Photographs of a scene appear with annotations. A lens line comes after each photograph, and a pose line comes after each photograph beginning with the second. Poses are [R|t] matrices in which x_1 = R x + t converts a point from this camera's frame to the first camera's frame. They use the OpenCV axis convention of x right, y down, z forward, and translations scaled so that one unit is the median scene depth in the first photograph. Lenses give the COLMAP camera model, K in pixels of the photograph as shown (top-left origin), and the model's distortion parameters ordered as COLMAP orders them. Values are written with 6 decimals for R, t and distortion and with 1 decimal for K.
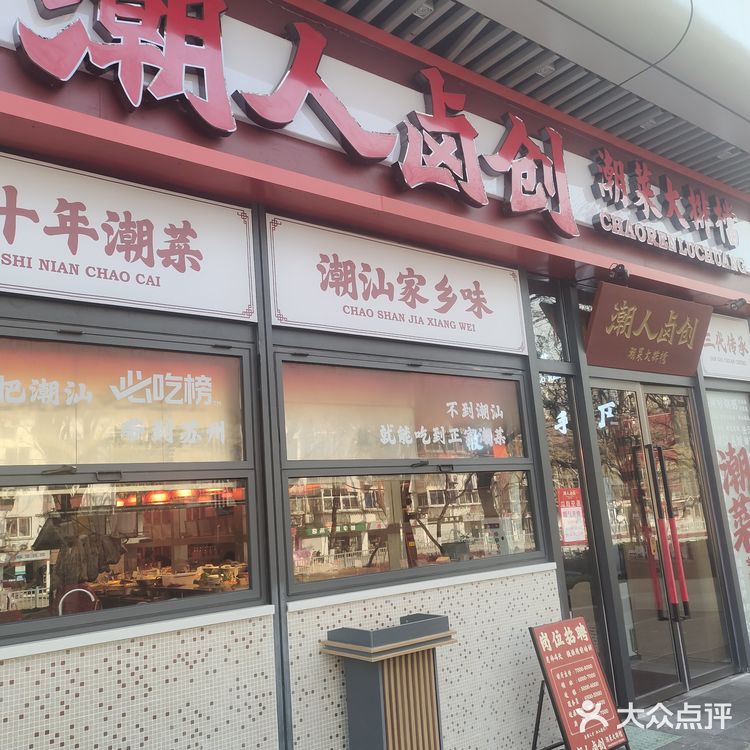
lens RADIAL K [[735.9, 0, 375.0], [0, 735.9, 375.0], [0, 0, 1]] dist [0.069535, -0.137394]
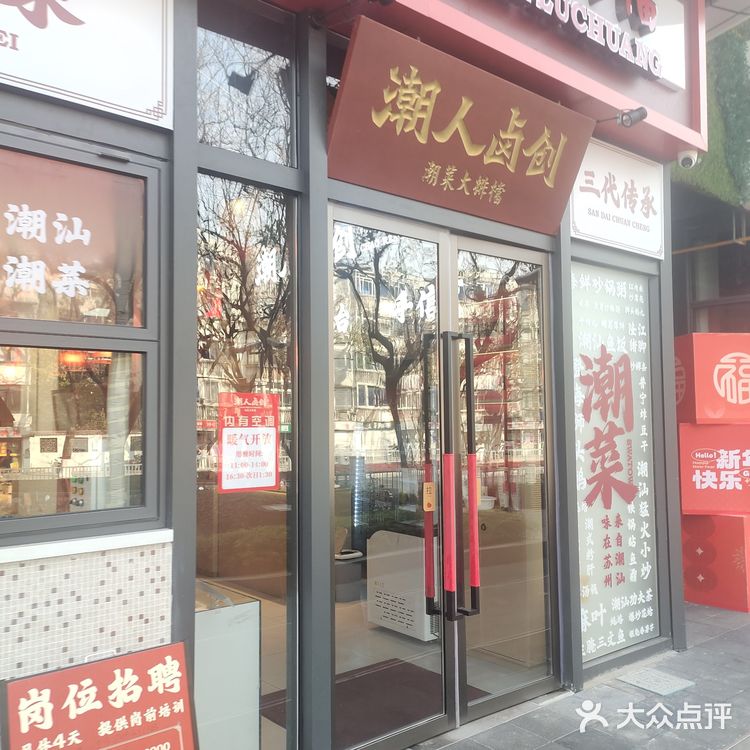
lens RADIAL K [[735.9, 0, 375.0], [0, 735.9, 375.0], [0, 0, 1]] dist [0.069535, -0.137394]
pose [[0.996274, 0.078170, 0.036426, 0.292875], [-0.082517, 0.986822, 0.139189, 0.049204], [-0.025066, -0.141676, 0.989596, 0.403090]]
